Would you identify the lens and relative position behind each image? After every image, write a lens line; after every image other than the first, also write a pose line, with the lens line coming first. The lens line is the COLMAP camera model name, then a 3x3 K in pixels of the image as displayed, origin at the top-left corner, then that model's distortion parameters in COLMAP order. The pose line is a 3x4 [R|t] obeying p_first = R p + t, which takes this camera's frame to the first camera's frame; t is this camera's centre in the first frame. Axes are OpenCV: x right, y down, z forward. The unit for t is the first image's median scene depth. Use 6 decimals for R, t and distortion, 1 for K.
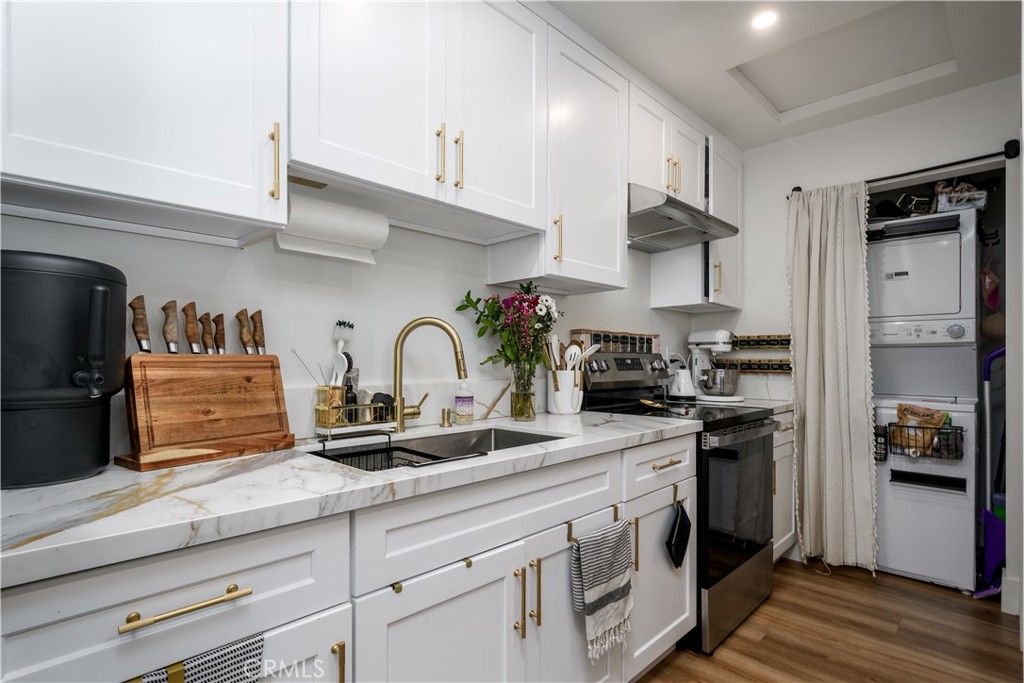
lens RADIAL K [[502.9, 0, 508.2], [0, 502.9, 360.9], [0, 0, 1]] dist [-0.001355, 0.000366]
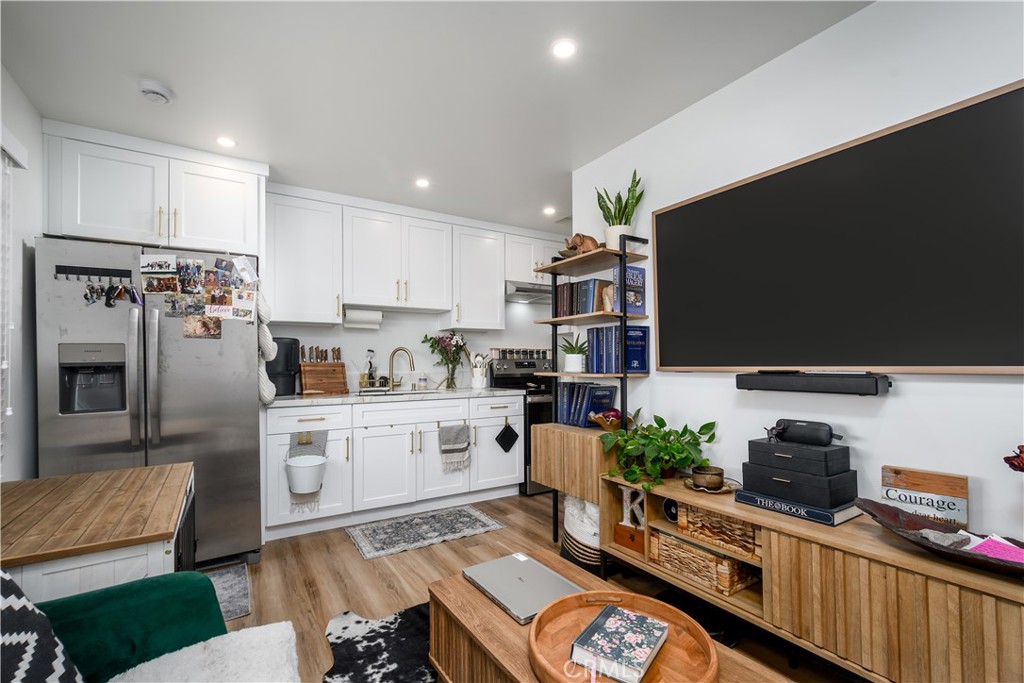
lens RADIAL K [[473.6, 0, 514.7], [0, 473.6, 355.2], [0, 0, 1]] dist [0.001213, 0.000064]
pose [[0.974585, -0.010093, -0.223791, 0.733025], [0.006209, 0.999818, -0.018052, 0.001613], [0.223932, 0.016204, 0.974470, -0.958625]]
